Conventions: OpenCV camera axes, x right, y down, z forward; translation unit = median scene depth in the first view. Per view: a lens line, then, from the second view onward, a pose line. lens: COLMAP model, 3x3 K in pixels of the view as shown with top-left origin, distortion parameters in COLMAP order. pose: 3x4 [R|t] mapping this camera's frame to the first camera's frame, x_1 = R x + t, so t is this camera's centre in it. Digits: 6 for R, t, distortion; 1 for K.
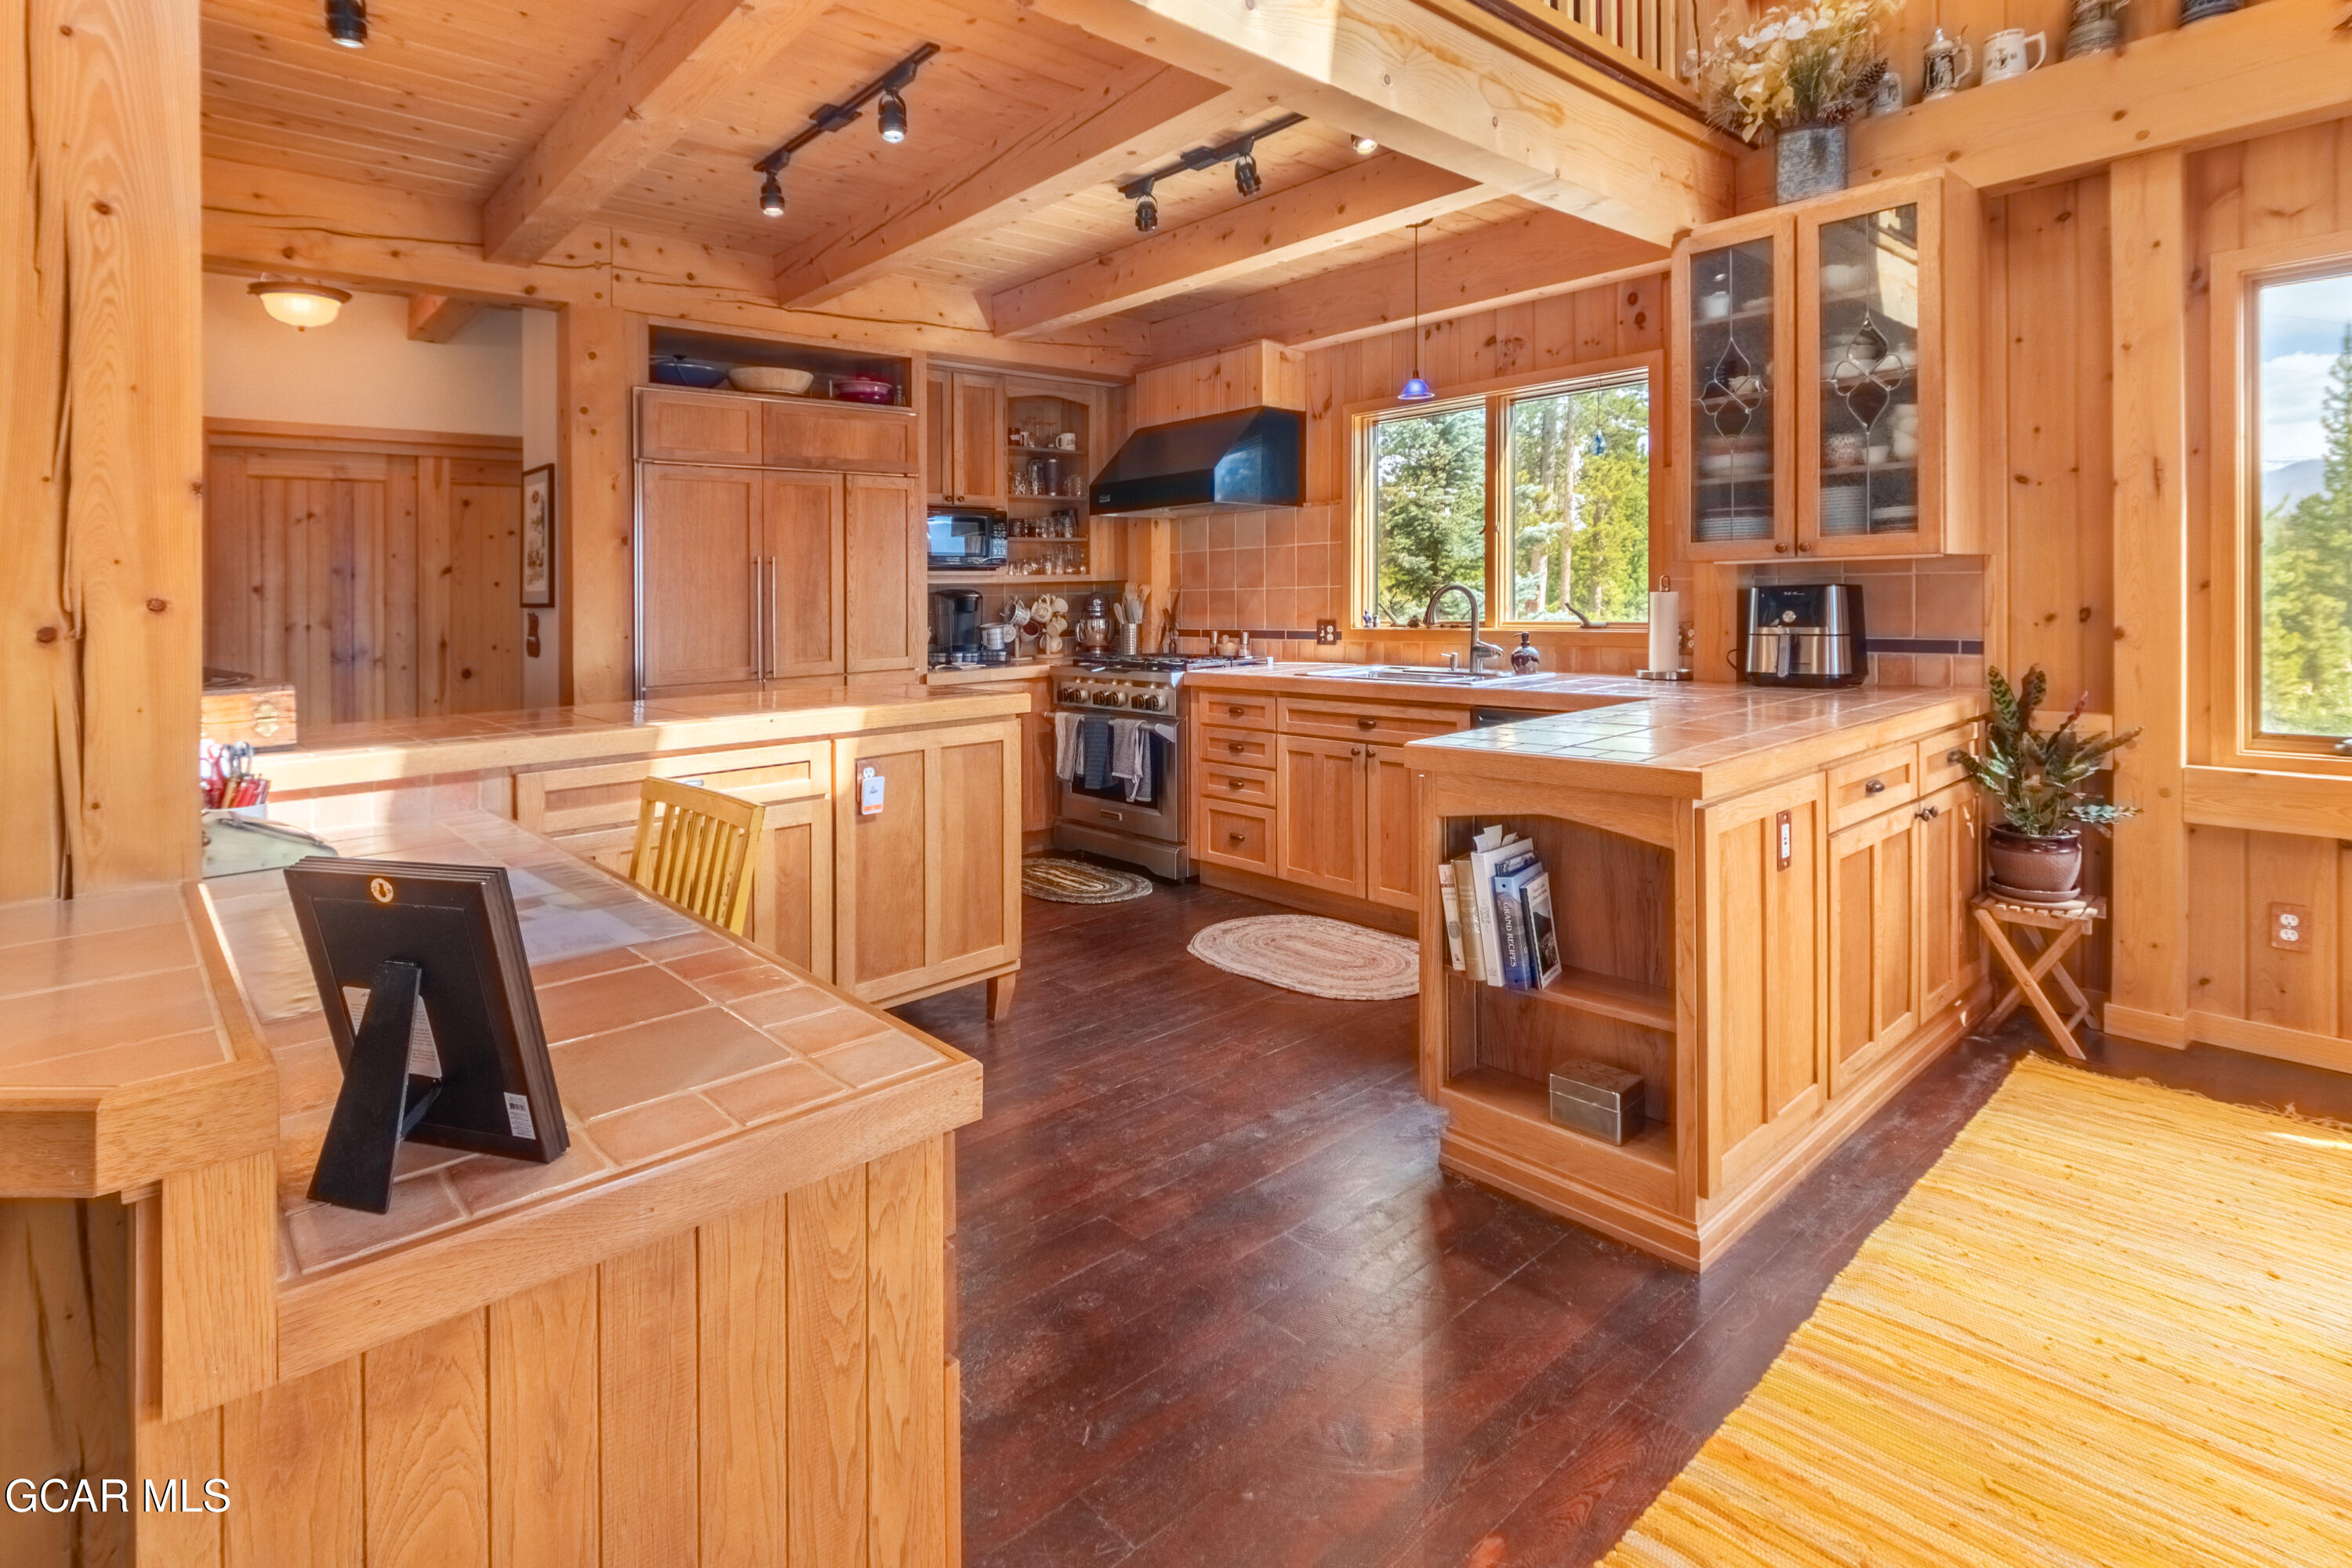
lens RADIAL K [[1130.2, 0, 1142.2], [0, 1130.2, 601.8], [0, 0, 1]] dist [-0.004121, 0.004193]
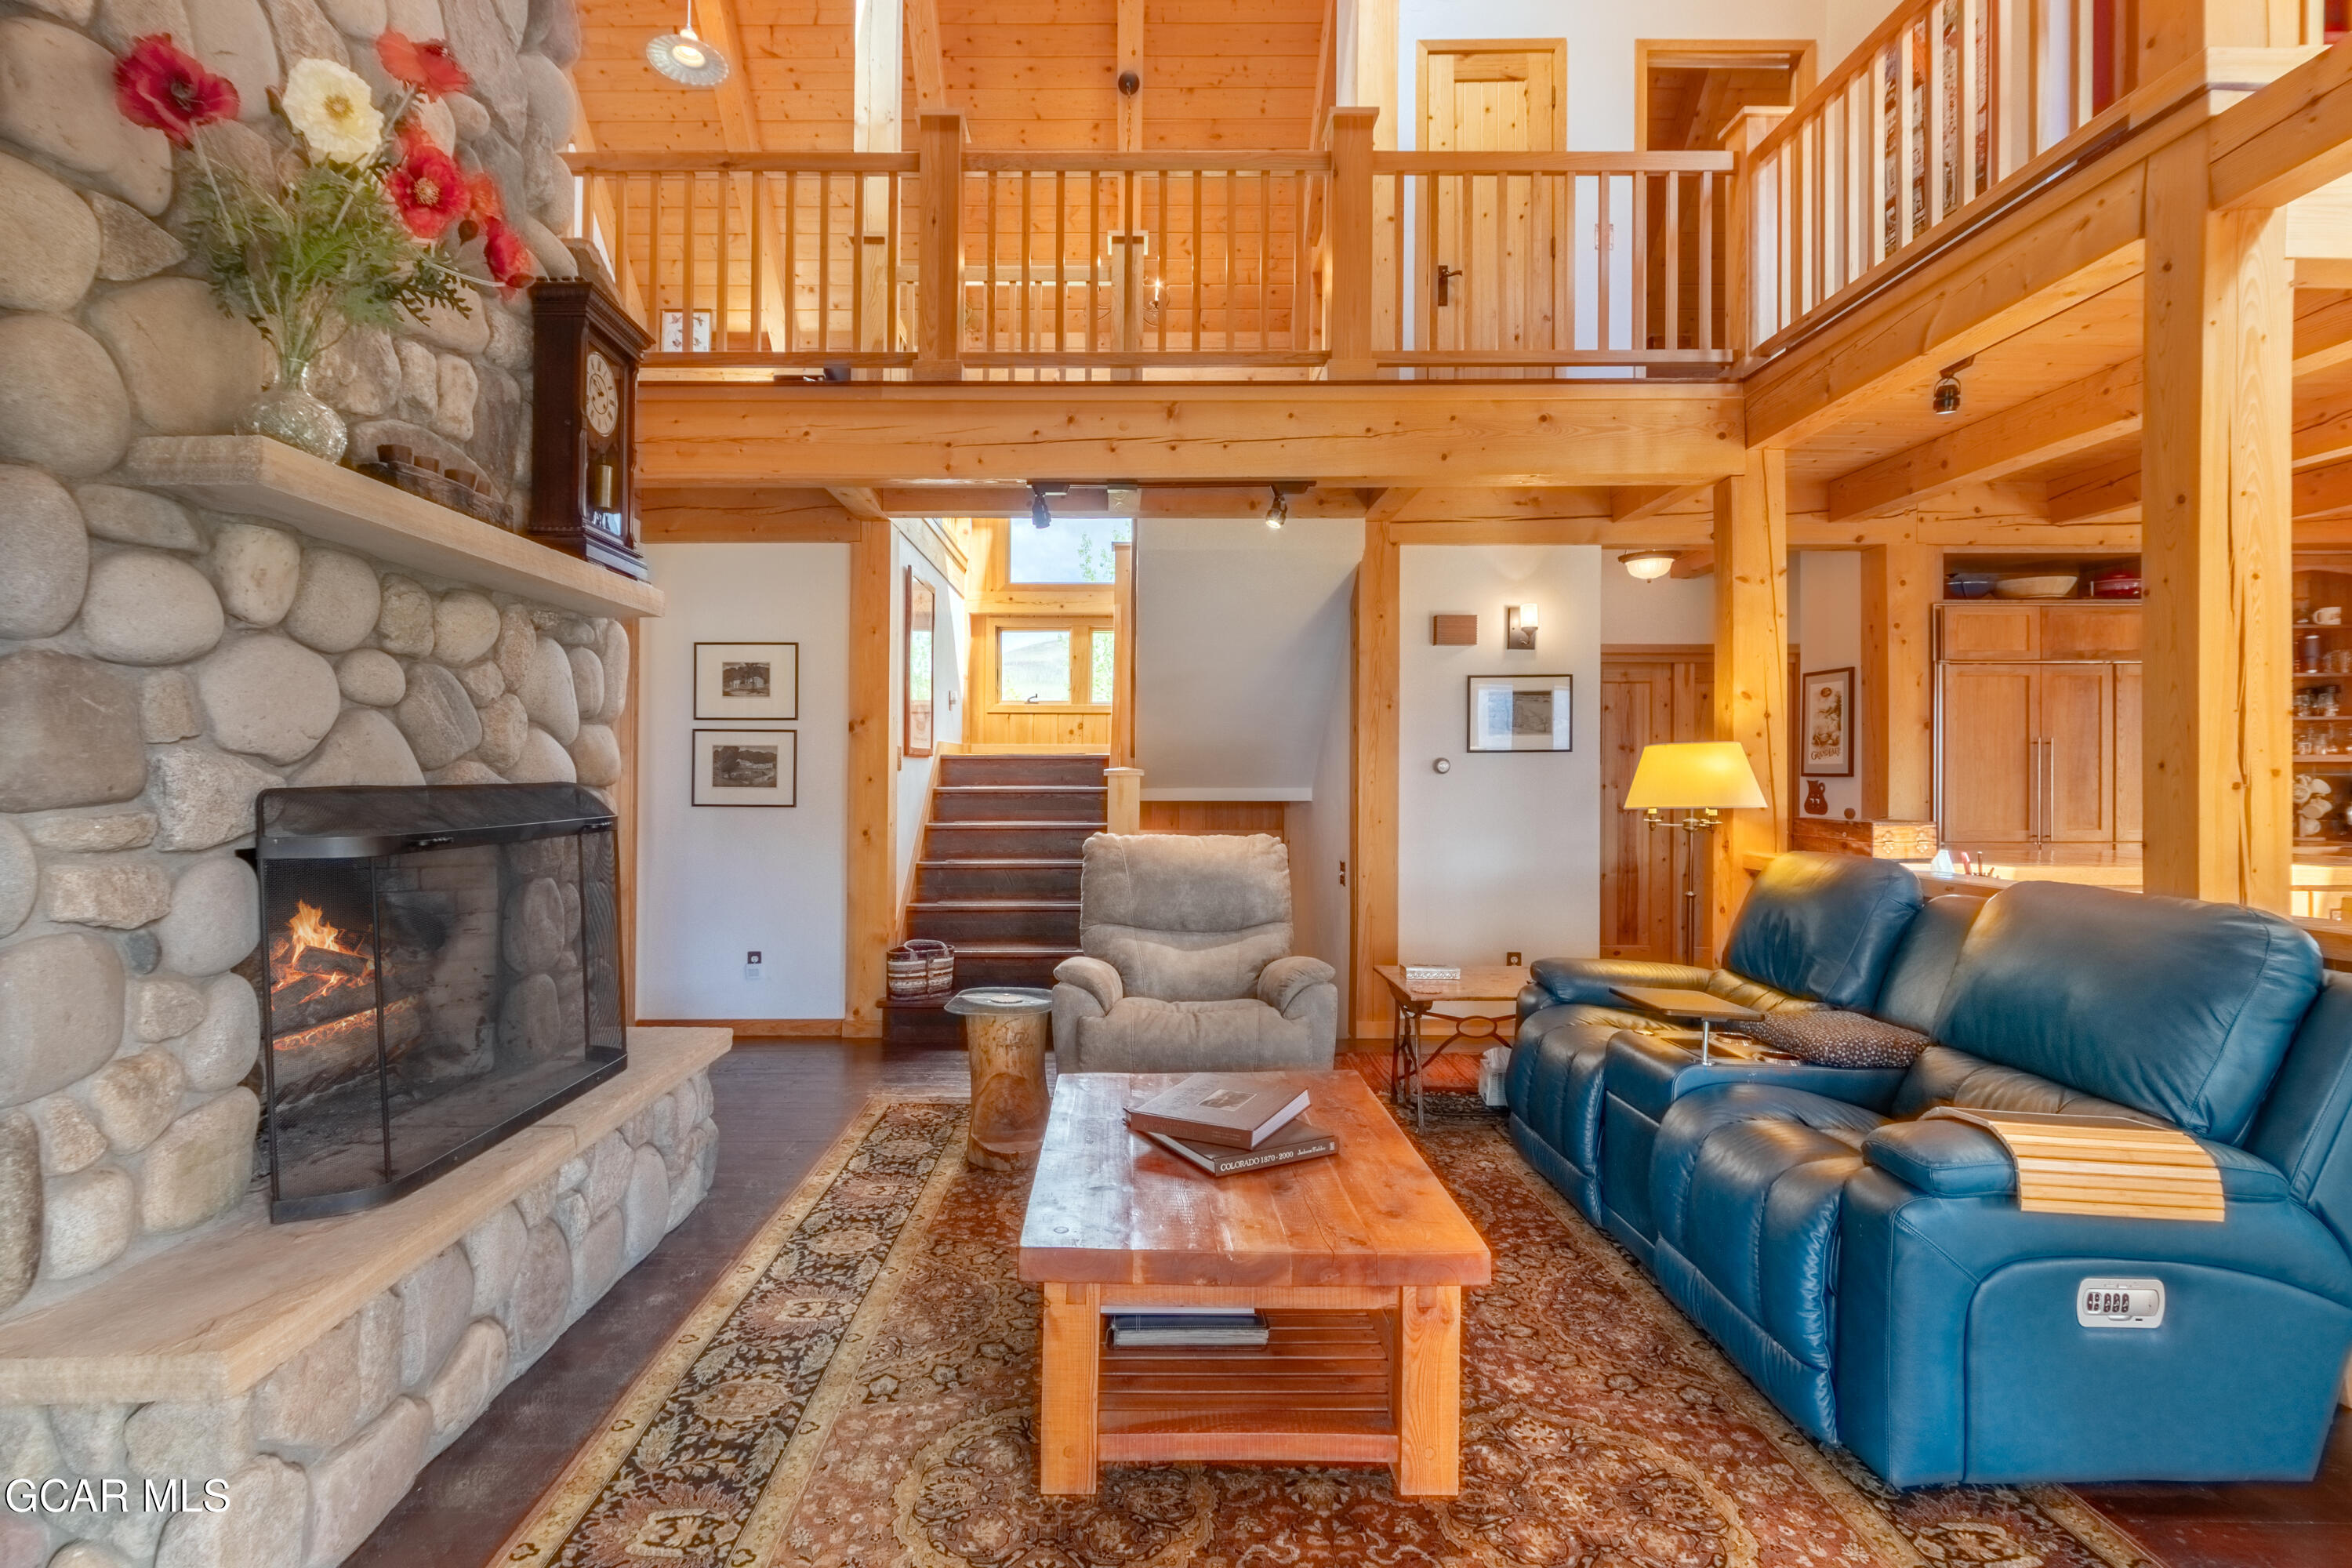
lens RADIAL K [[1130.2, 0, 1167.7], [0, 1130.2, 752.7], [0, 0, 1]] dist [-0.004121, 0.004193]
pose [[0.759238, 0.009689, -0.650740, -0.276989], [-0.021986, 0.999700, -0.010767, 0.008404], [0.650441, 0.022482, 0.759224, -0.516125]]
